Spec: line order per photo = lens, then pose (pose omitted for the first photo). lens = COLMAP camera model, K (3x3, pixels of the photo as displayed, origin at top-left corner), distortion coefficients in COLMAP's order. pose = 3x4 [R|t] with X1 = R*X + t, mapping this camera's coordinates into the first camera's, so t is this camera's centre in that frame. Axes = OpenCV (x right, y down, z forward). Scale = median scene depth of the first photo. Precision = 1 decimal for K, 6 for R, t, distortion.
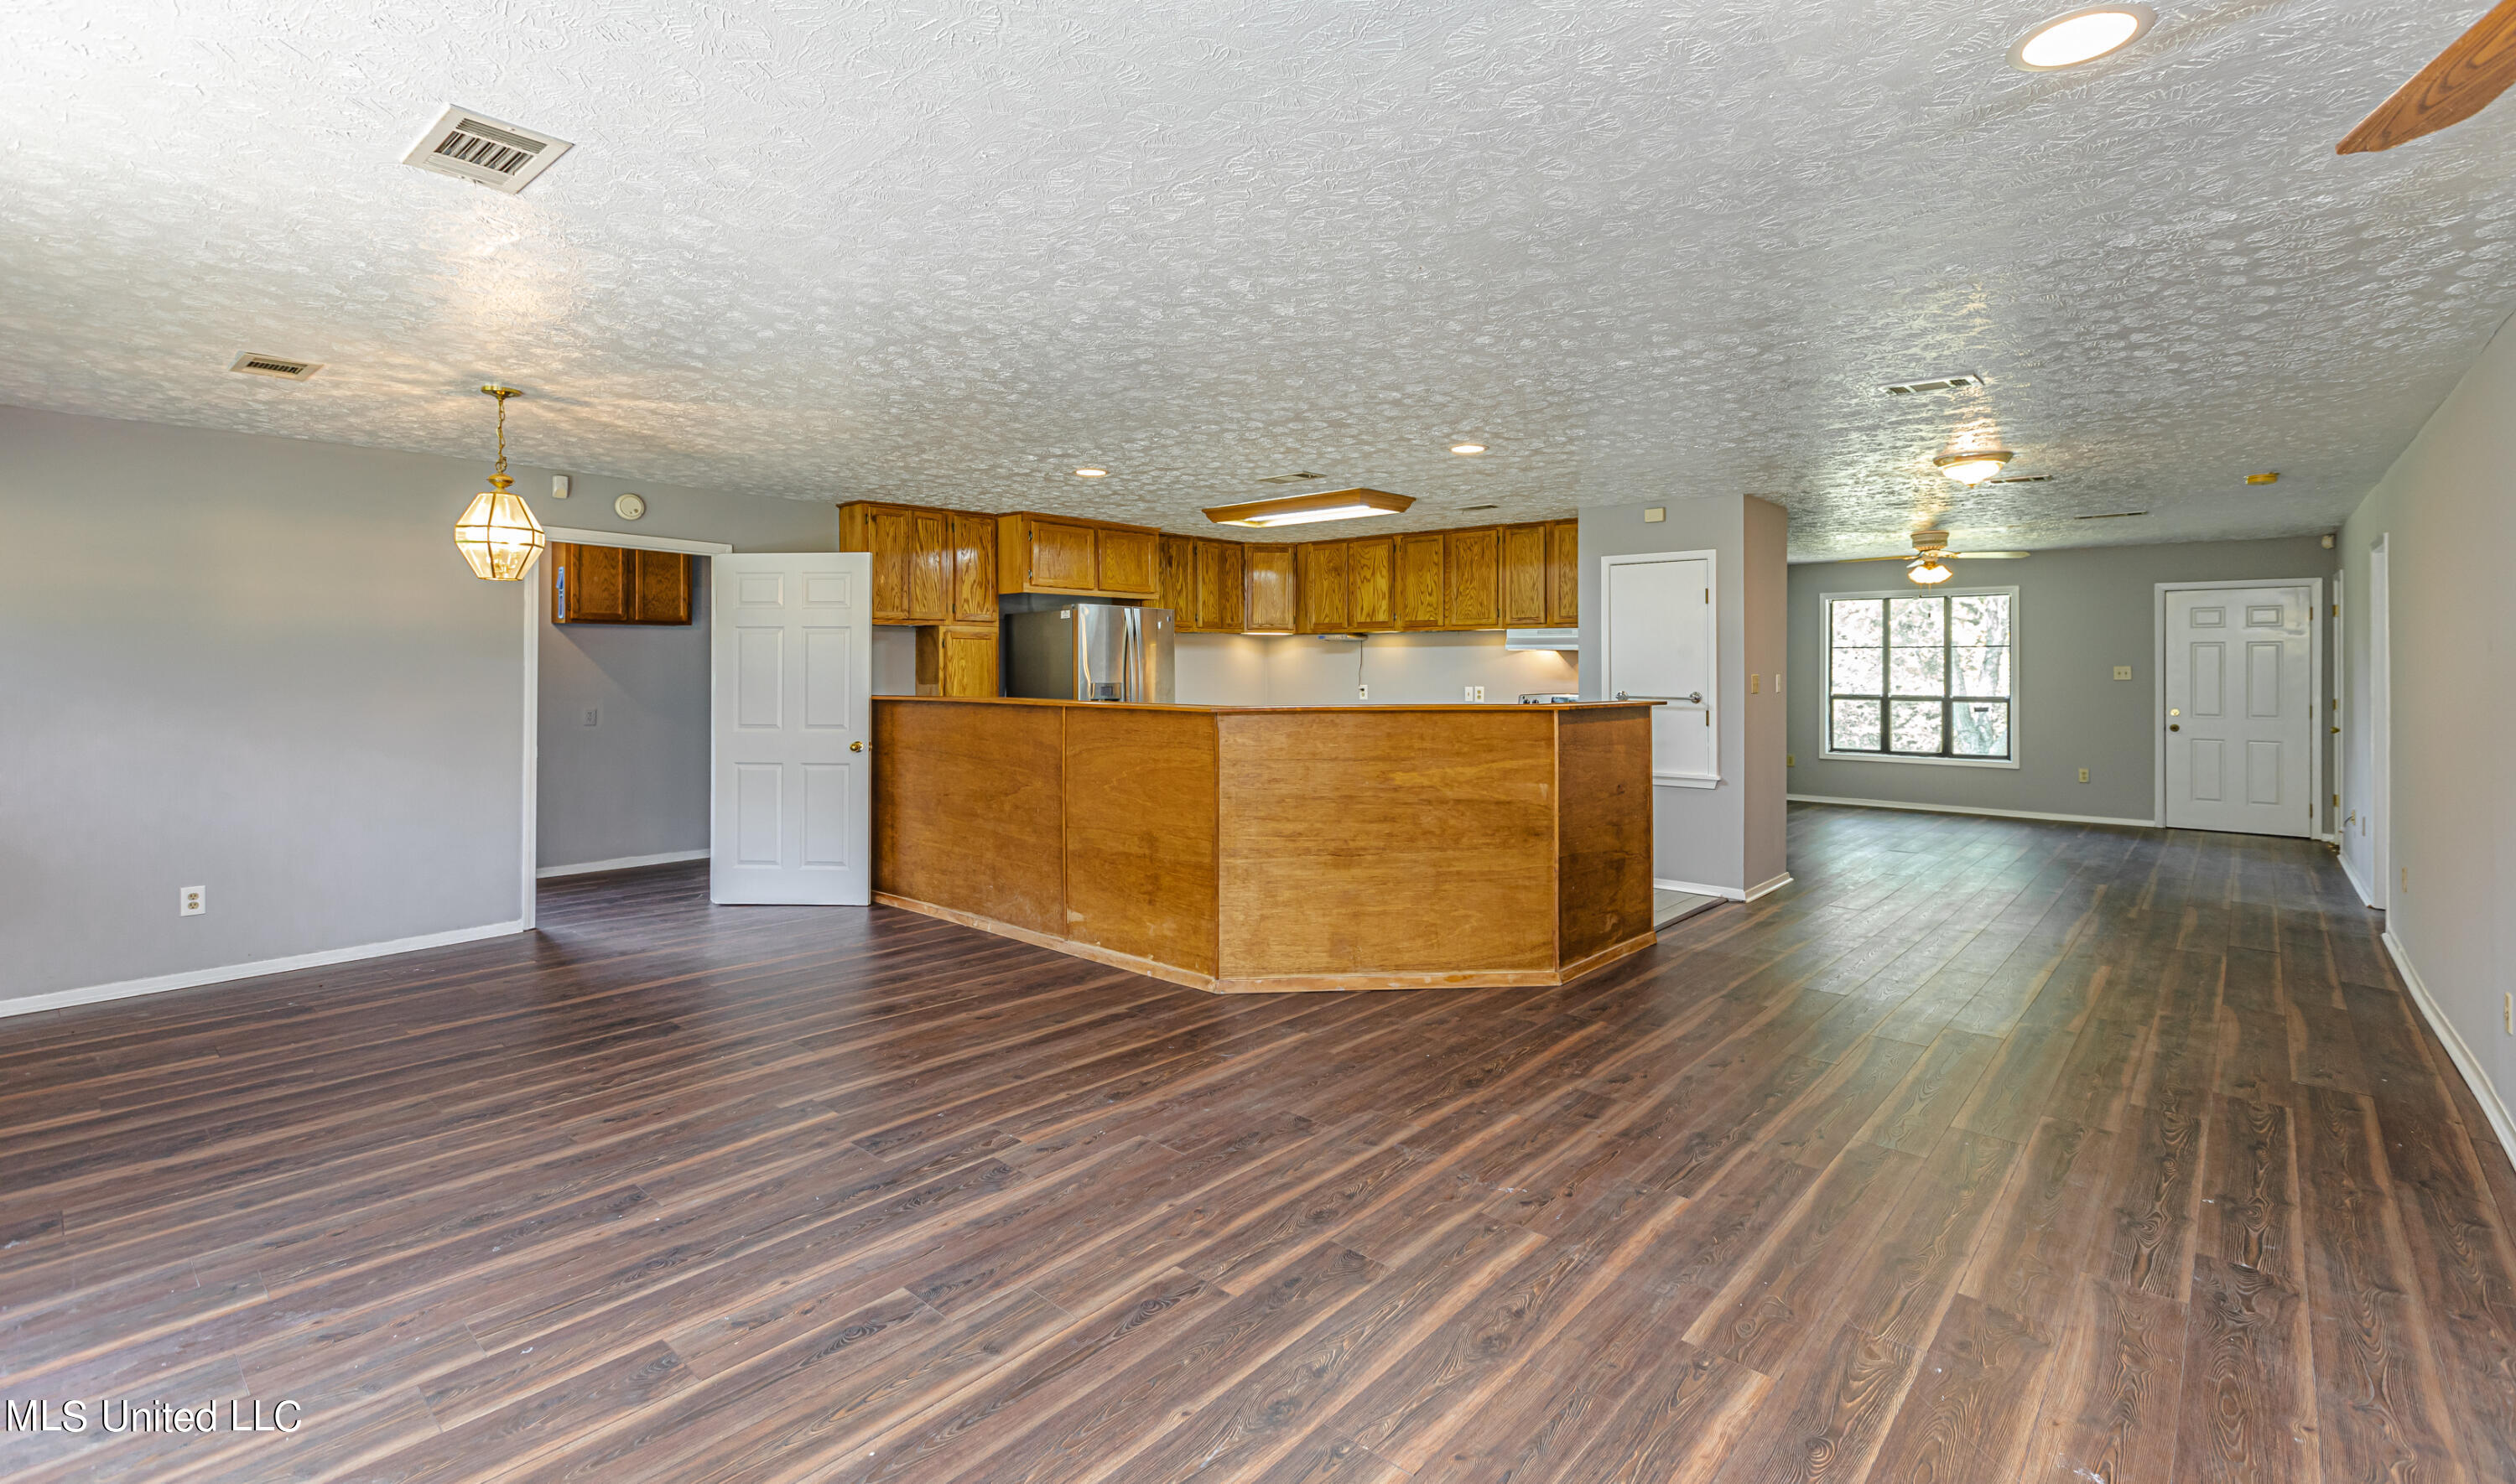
lens RADIAL K [[1144.5, 0, 1273.1], [0, 1144.5, 661.6], [0, 0, 1]] dist [0.022089, 0.000397]
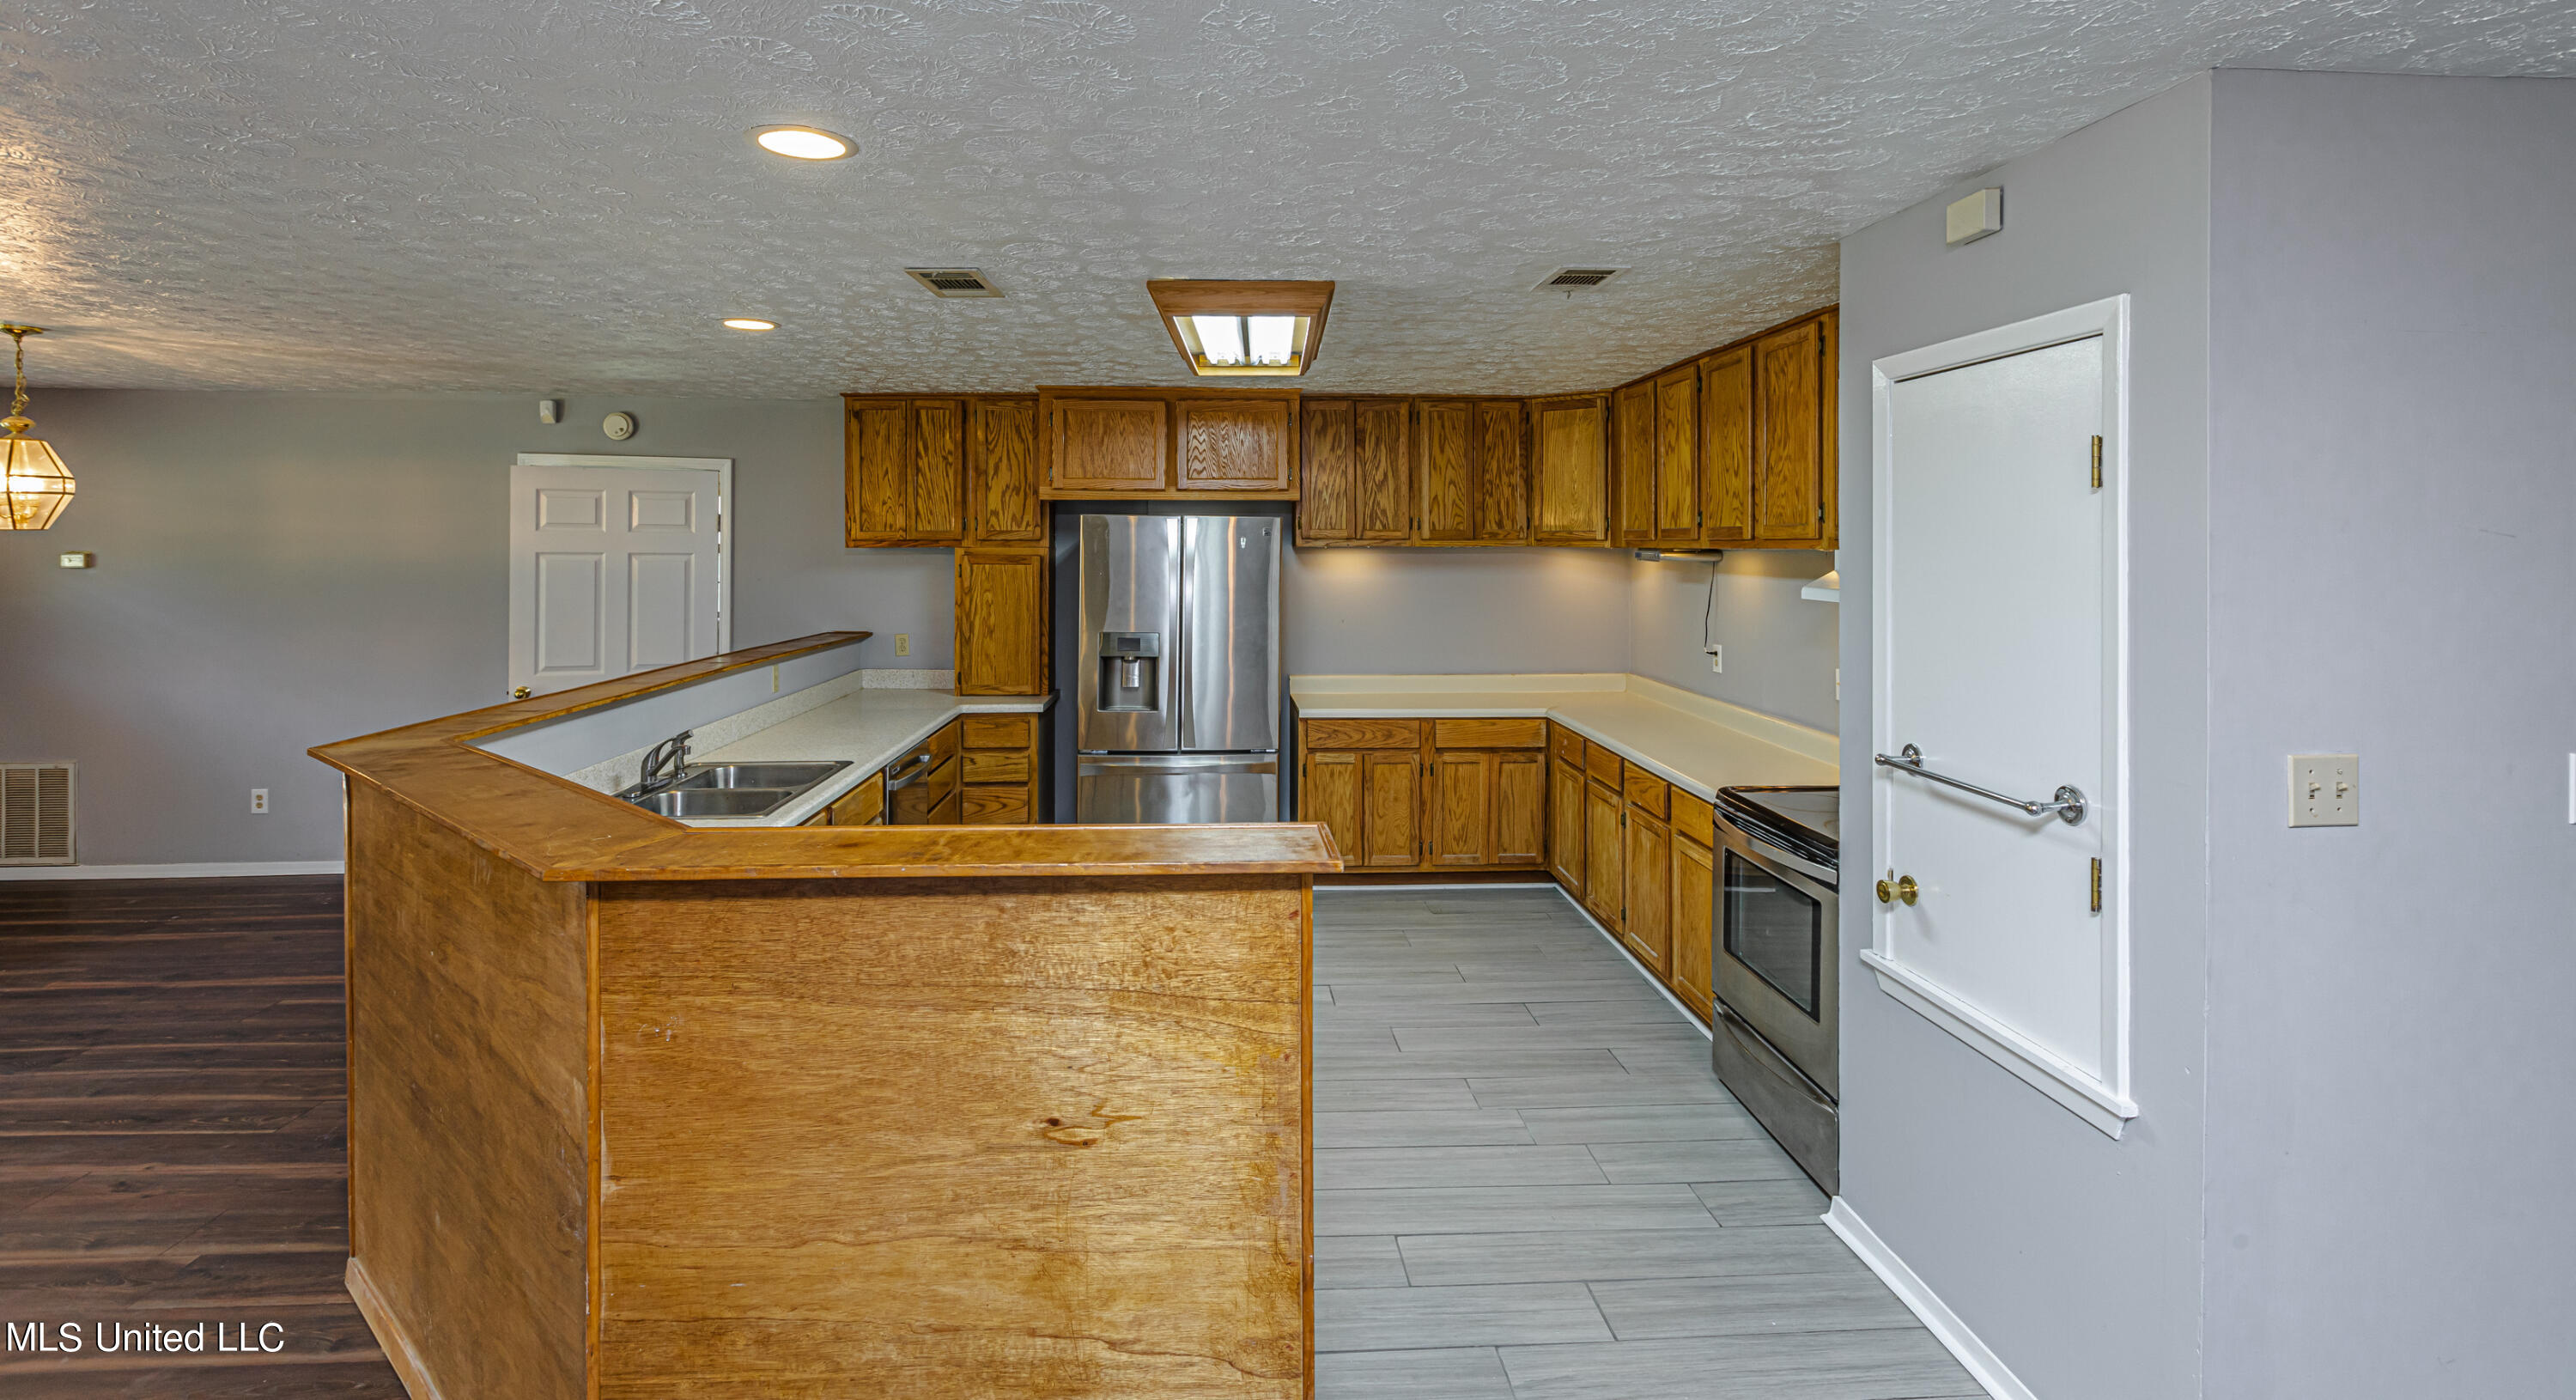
lens RADIAL K [[1180.3, 0, 1295.0], [0, 1180.3, 550.2], [0, 0, 1]] dist [0.000518, 0.000062]
pose [[0.703993, 0.005624, -0.710184, 0.392544], [0.000925, 0.999961, 0.008836, -0.033637], [0.710206, -0.006877, 0.703960, 0.564196]]
